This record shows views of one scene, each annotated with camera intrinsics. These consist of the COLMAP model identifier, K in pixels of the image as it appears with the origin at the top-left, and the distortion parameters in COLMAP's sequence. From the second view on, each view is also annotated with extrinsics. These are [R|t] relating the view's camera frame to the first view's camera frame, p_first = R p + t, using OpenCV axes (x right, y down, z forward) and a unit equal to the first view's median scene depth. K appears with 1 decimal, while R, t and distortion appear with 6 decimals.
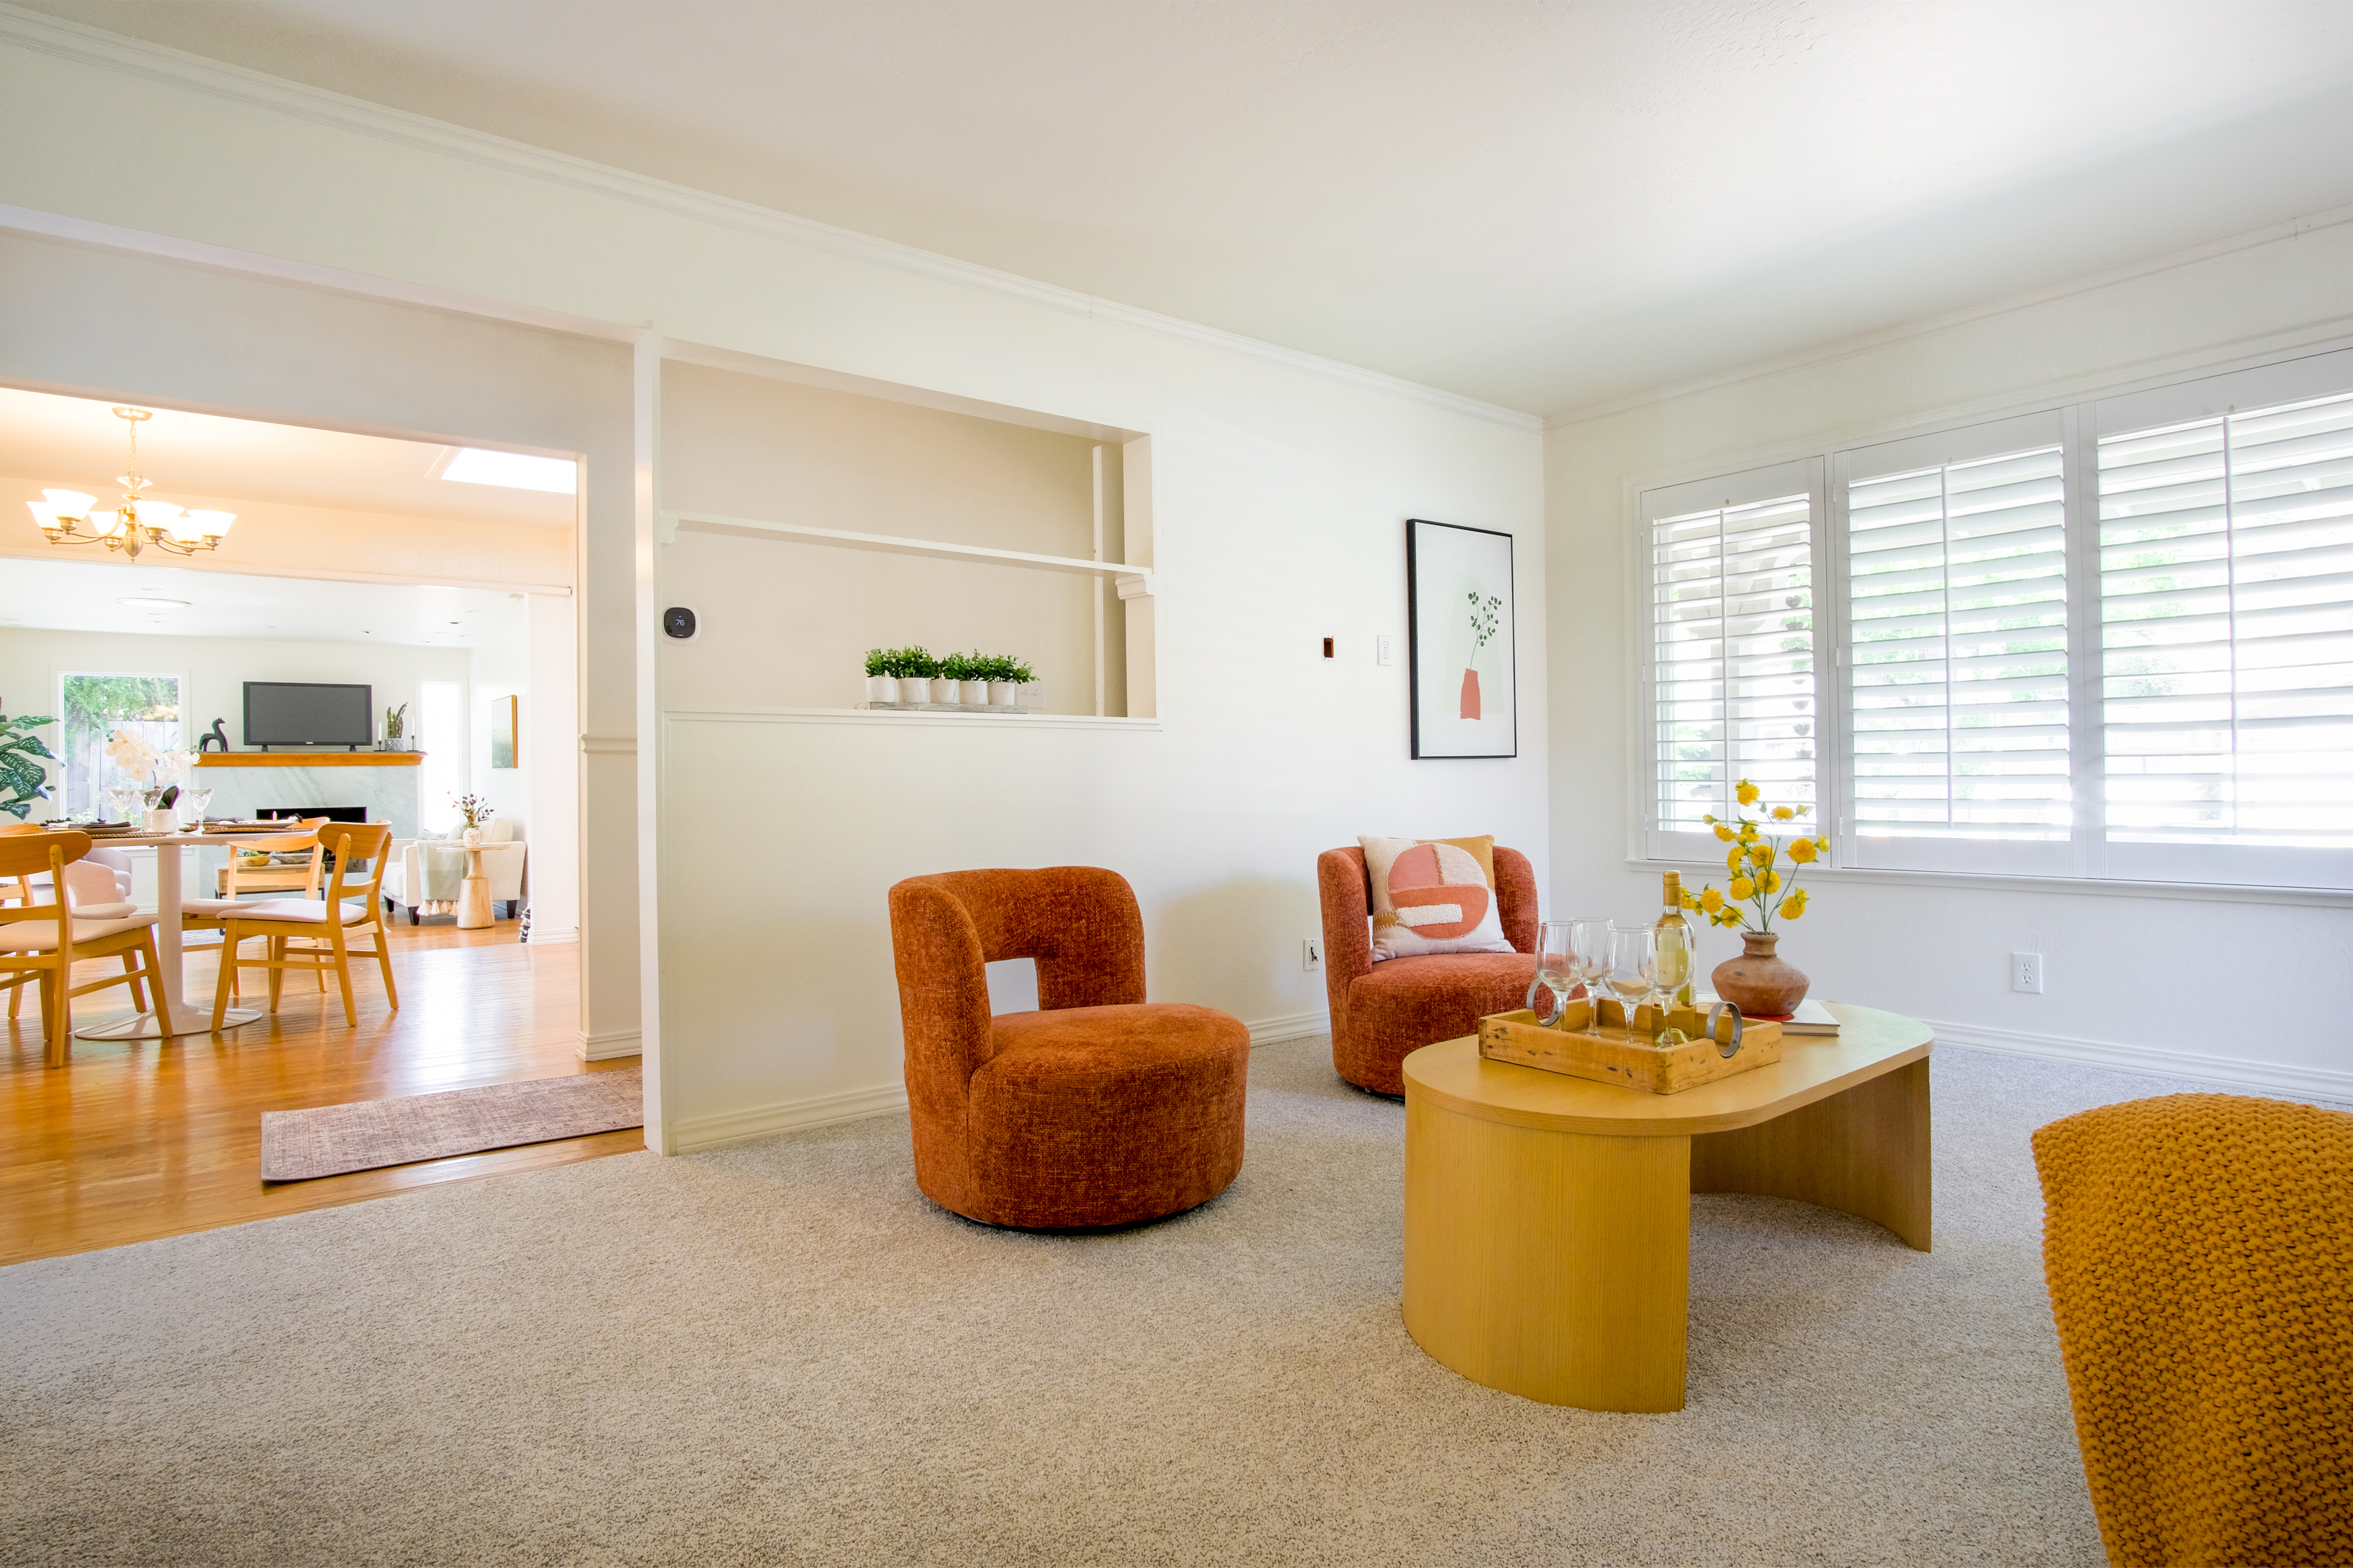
lens RADIAL K [[1261.0, 0, 1166.5], [0, 1261.0, 779.7], [0, 0, 1]] dist [-0.028497, 0.008646]
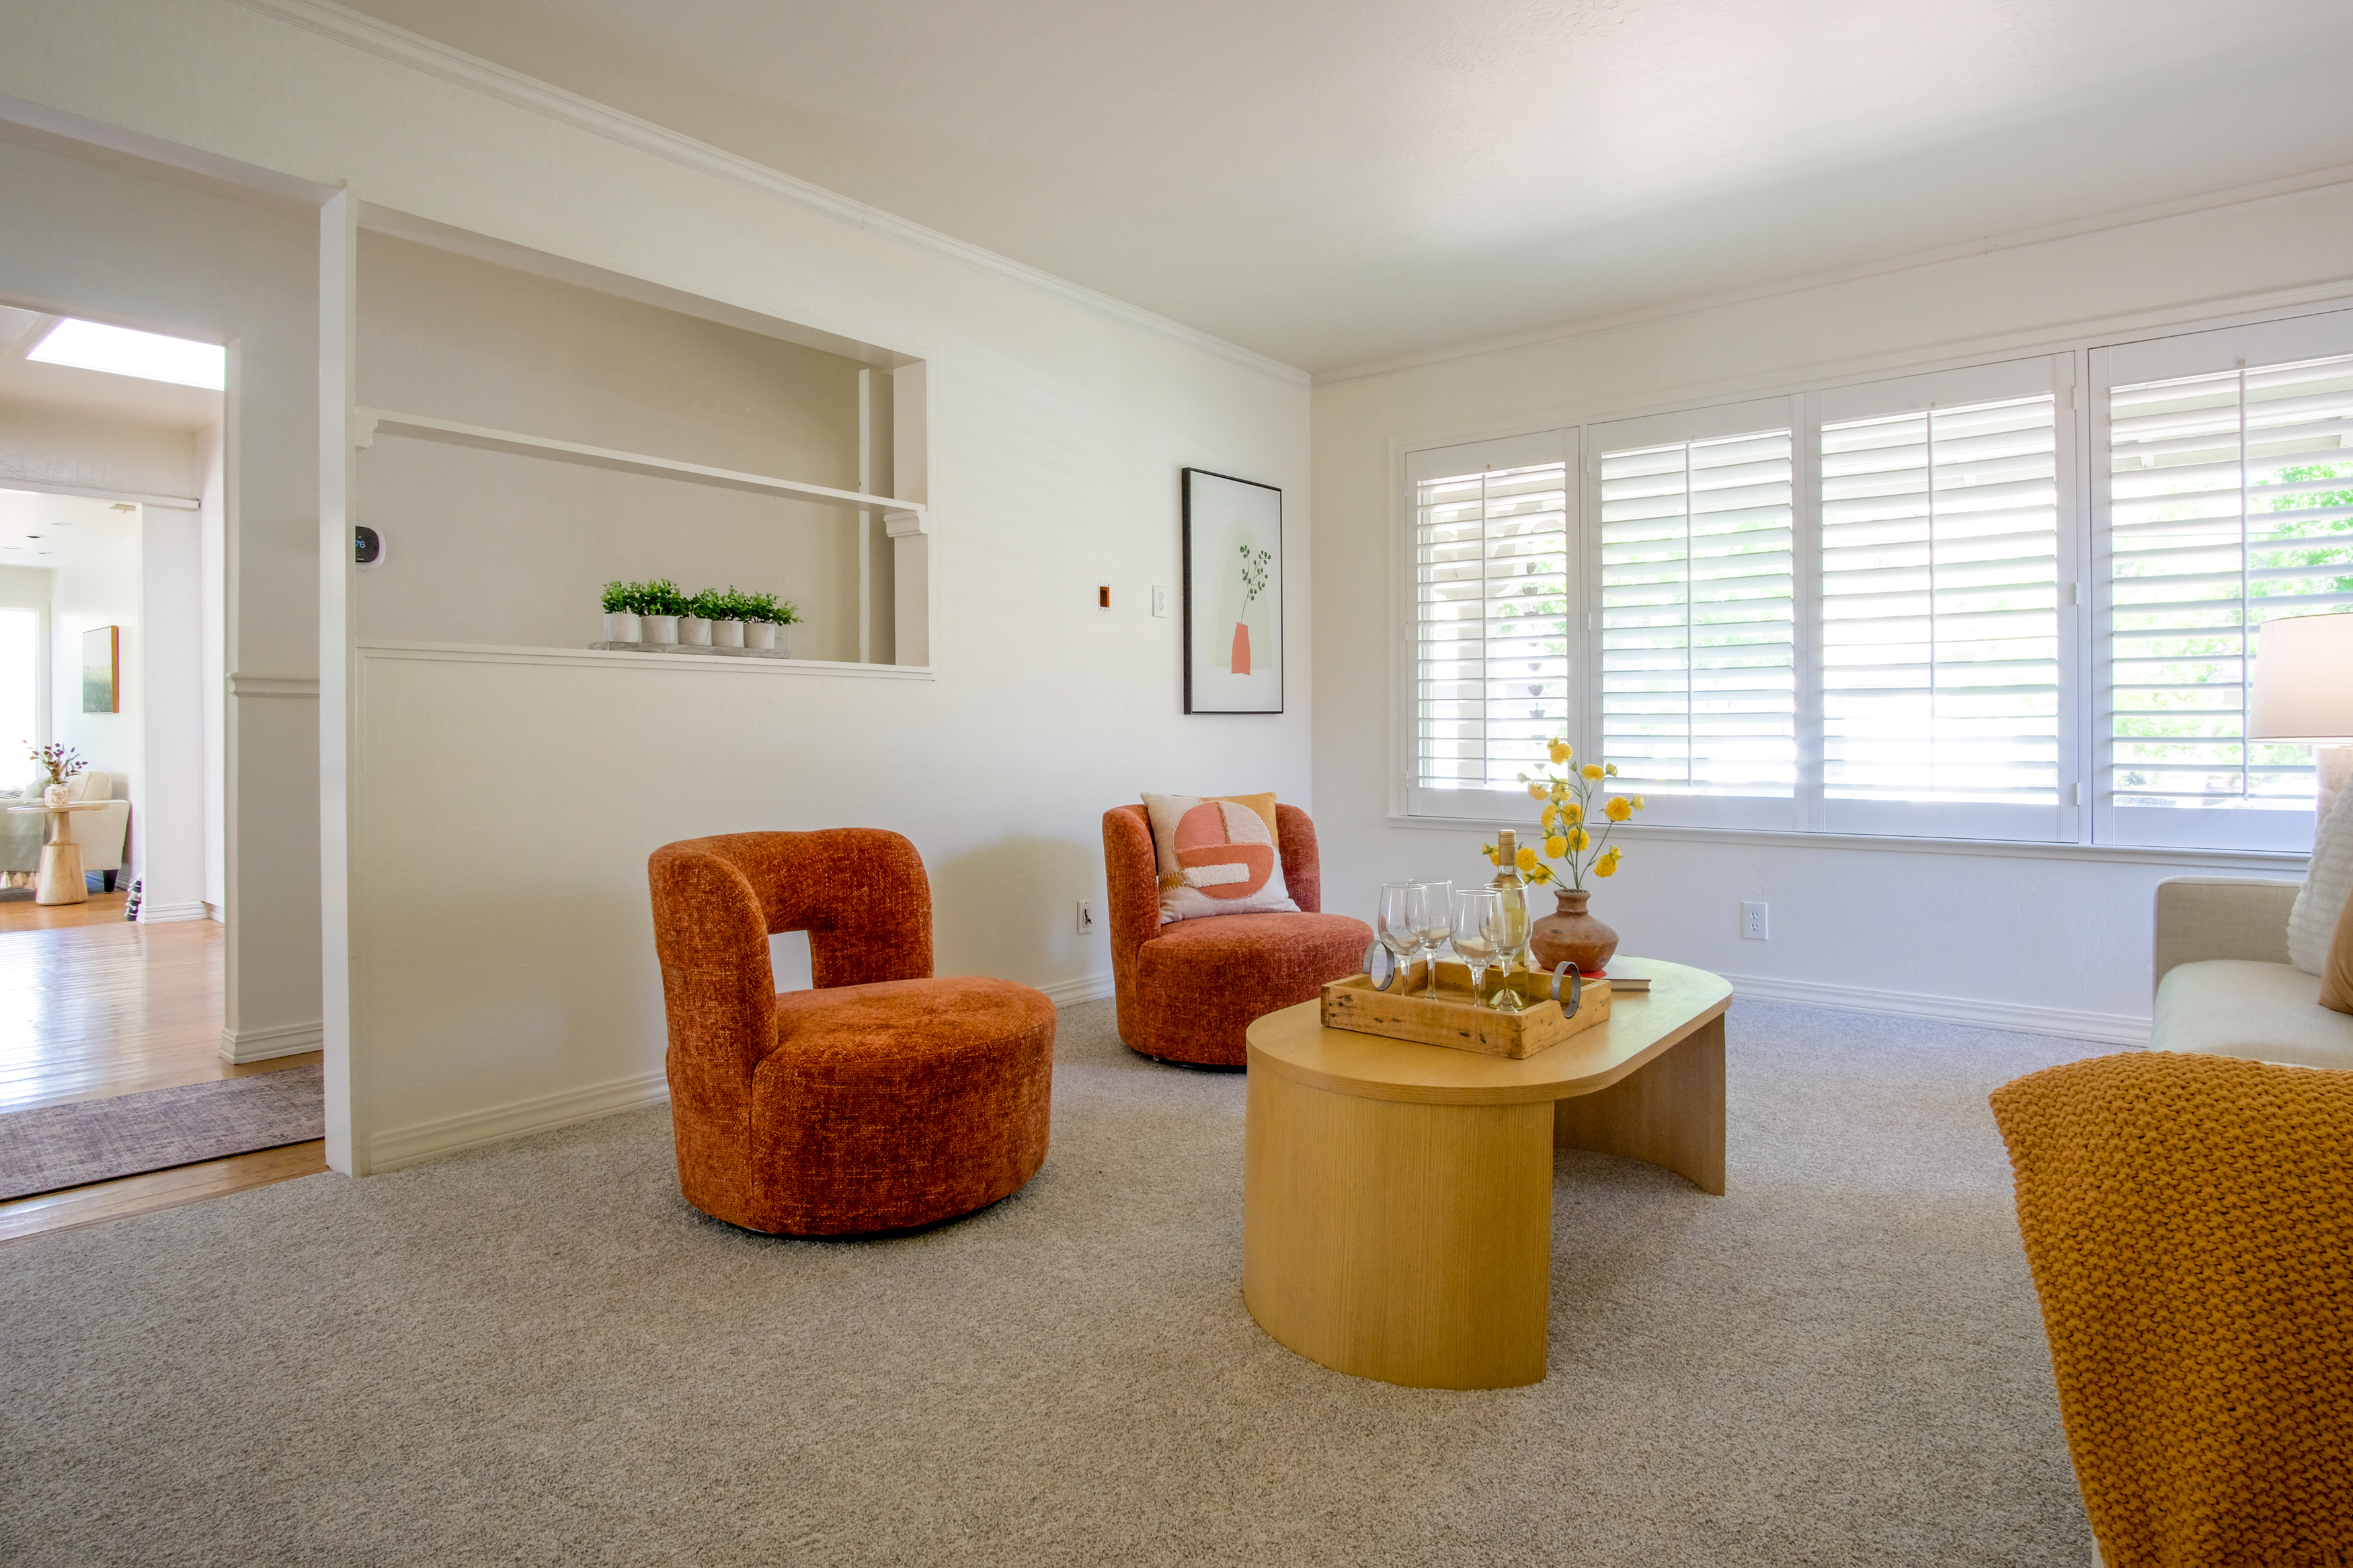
lens RADIAL K [[1285.2, 0, 1165.1], [0, 1285.2, 737.1], [0, 0, 1]] dist [-0.029730, 0.008370]
pose [[0.975501, 0.007922, 0.219853, -0.059428], [-0.008524, 0.999962, 0.001788, -0.000254], [-0.219830, -0.003618, 0.975531, 0.052173]]
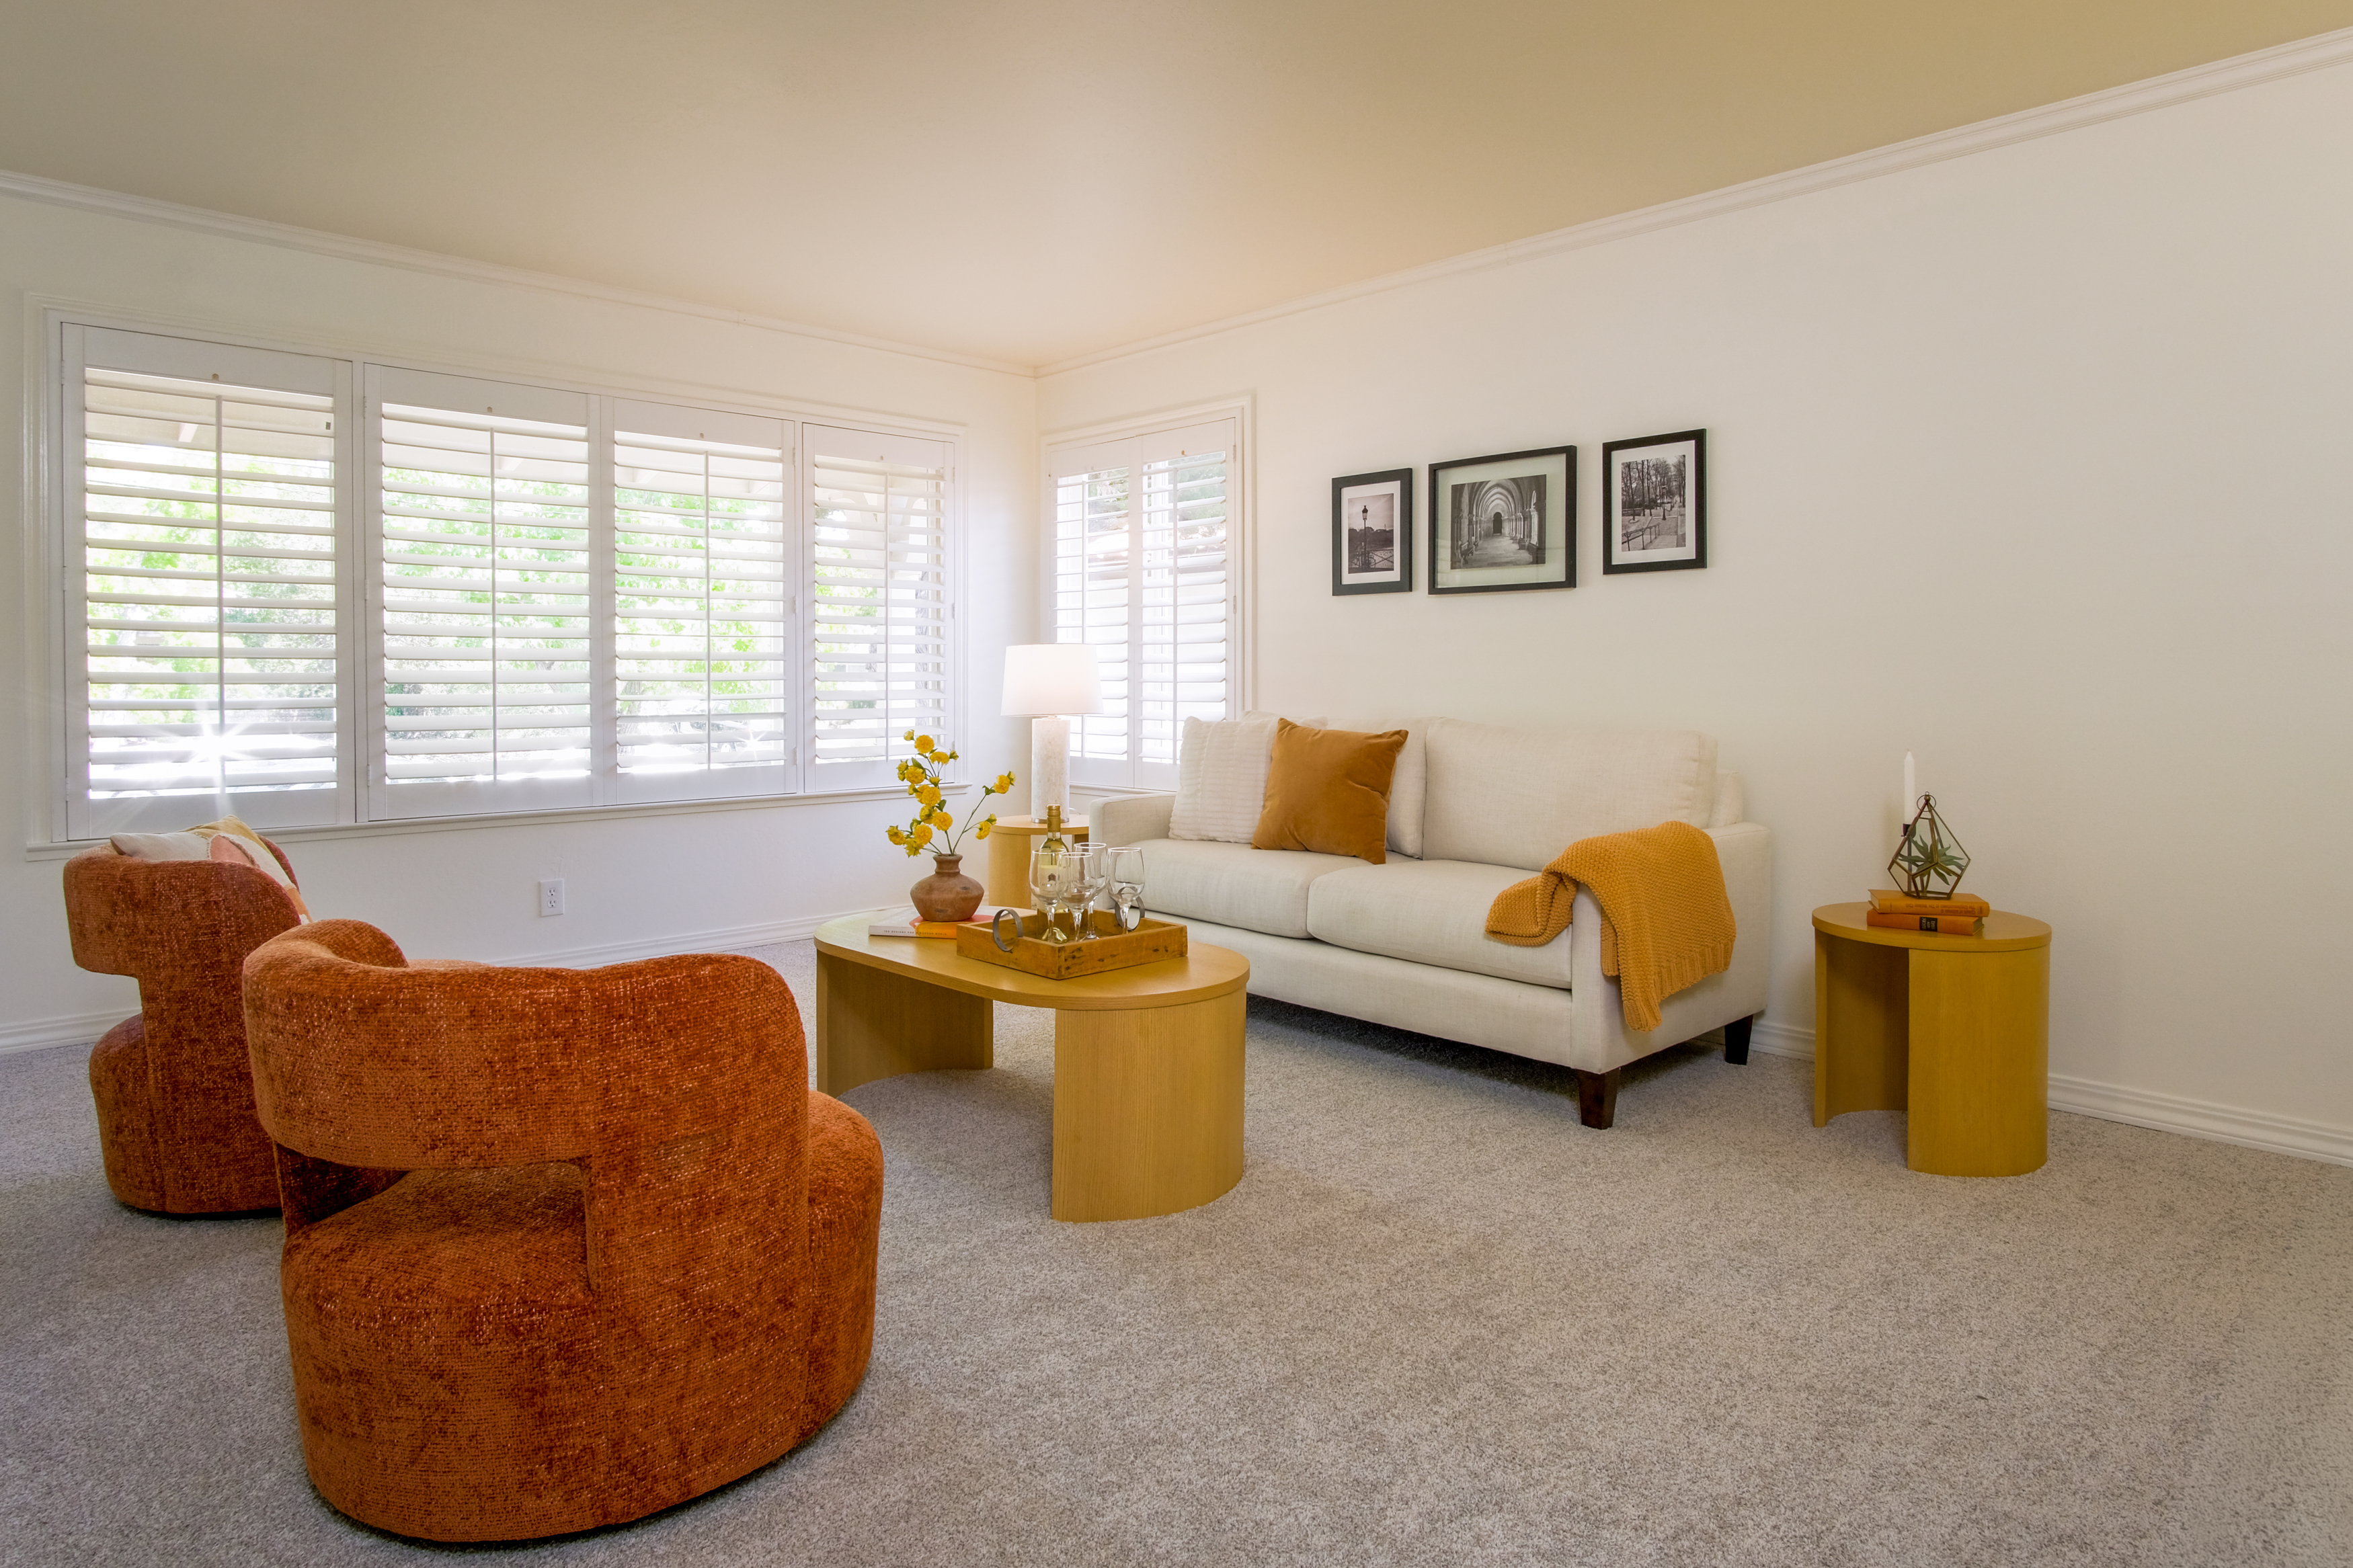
lens RADIAL K [[1343.0, 0, 1193.6], [0, 1343.0, 694.7], [0, 0, 1]] dist [-0.025688, 0.001663]
pose [[-0.107360, 0.002532, 0.994217, -0.684494], [0.004422, 0.999988, -0.002070, -0.024109], [-0.994210, 0.004174, -0.107370, 0.714427]]
